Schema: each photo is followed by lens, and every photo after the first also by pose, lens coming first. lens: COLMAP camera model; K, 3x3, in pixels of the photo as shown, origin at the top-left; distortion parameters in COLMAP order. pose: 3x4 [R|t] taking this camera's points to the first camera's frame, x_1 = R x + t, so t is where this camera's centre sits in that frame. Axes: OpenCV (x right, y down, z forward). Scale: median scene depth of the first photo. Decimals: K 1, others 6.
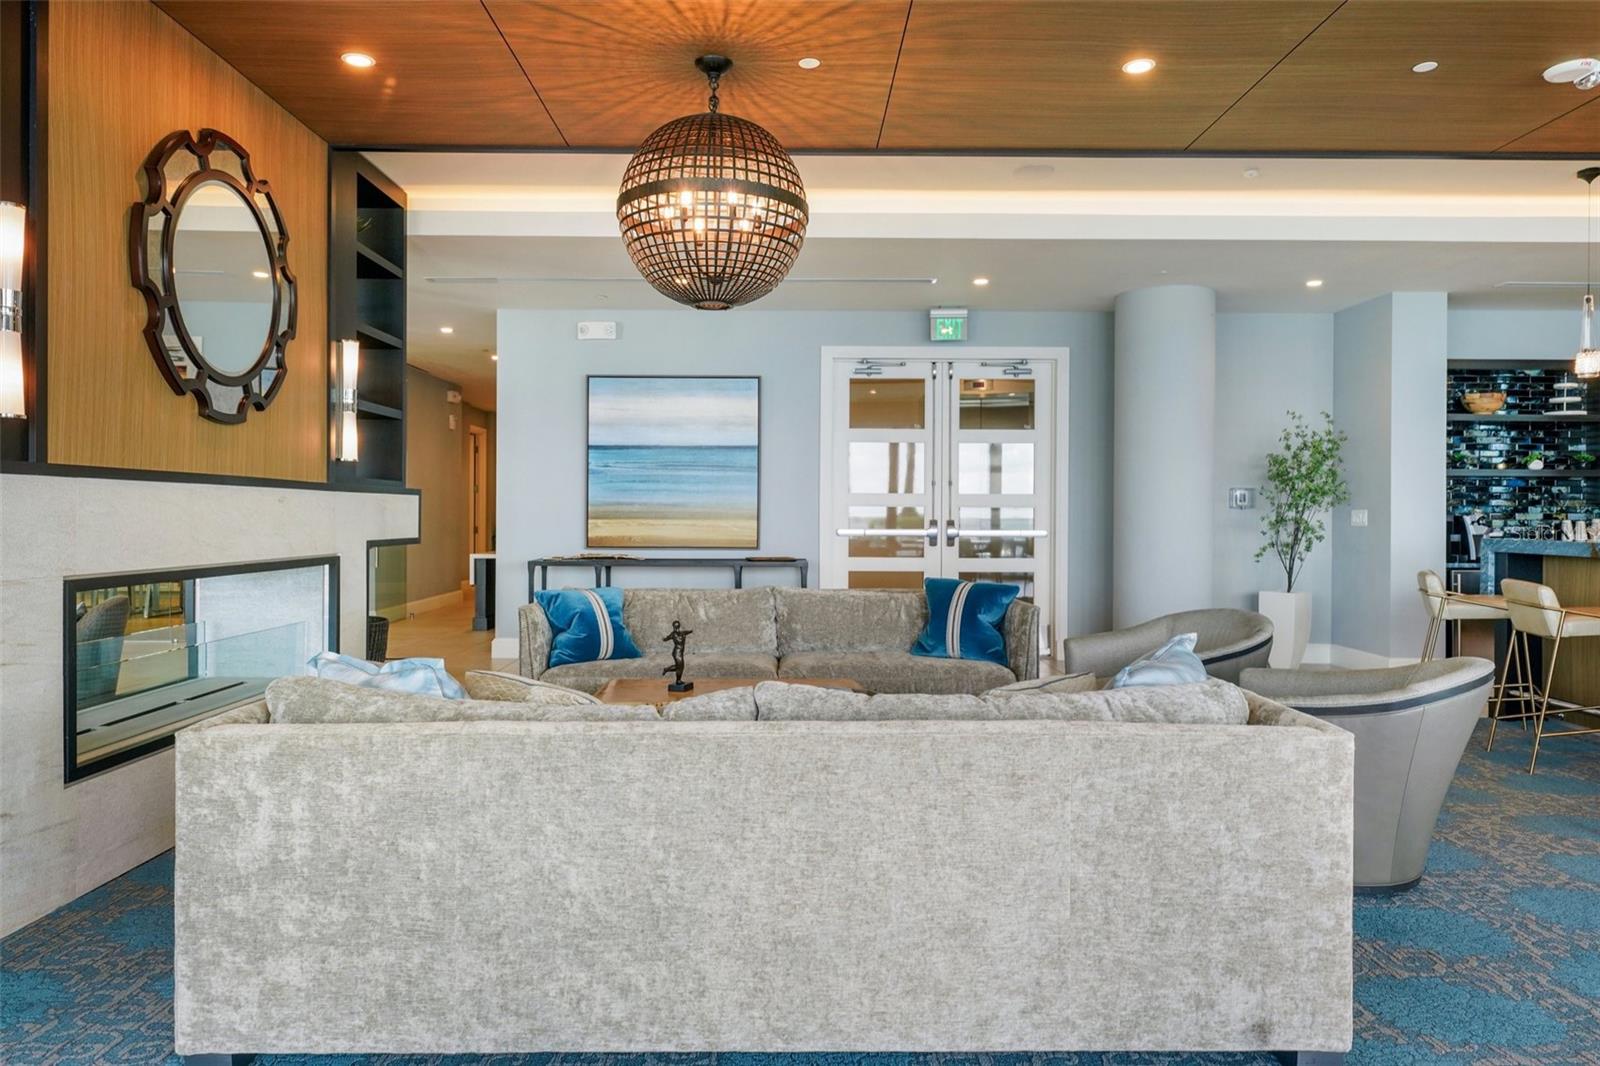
lens RADIAL K [[1043.4, 0, 800.0], [0, 1043.4, 522.5], [0, 0, 1]] dist [0.015231, -0.001531]
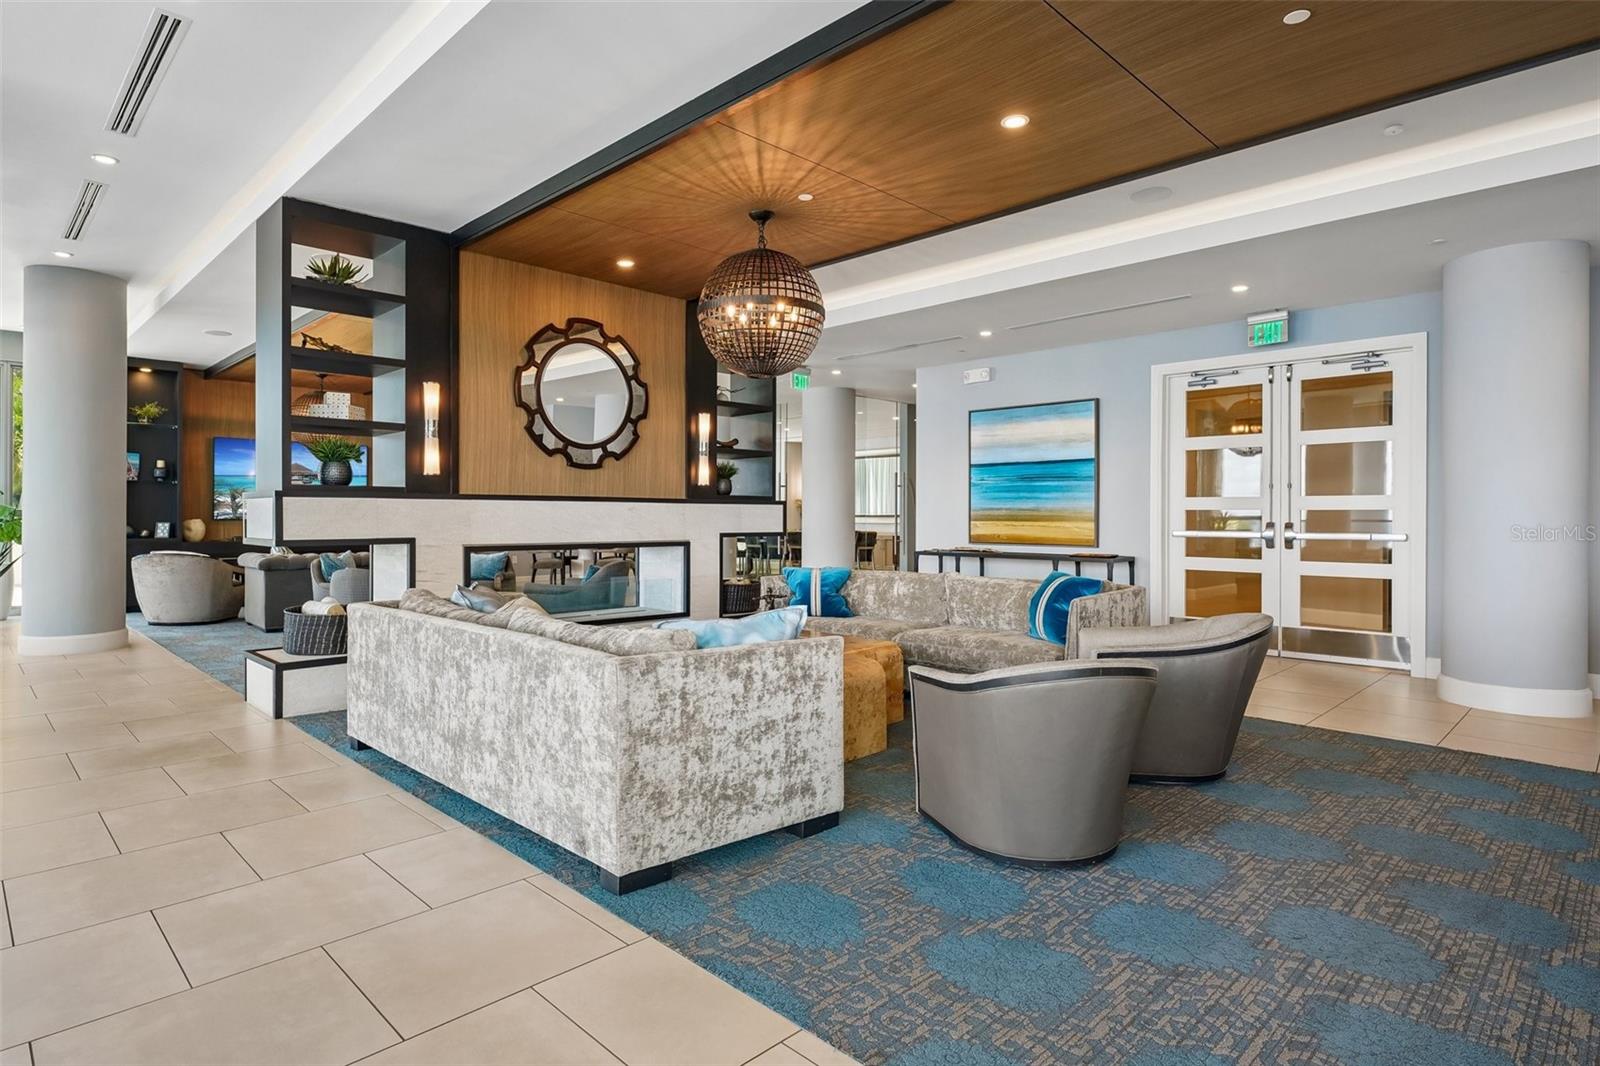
lens RADIAL K [[858.4, 0, 799.7], [0, 858.4, 531.0], [0, 0, 1]] dist [0.012335, 0.000385]
pose [[0.700244, 0.011011, -0.713819, 0.530133], [-0.006140, 0.999937, 0.009402, 0.000995], [0.713877, -0.002200, 0.700267, 0.113915]]
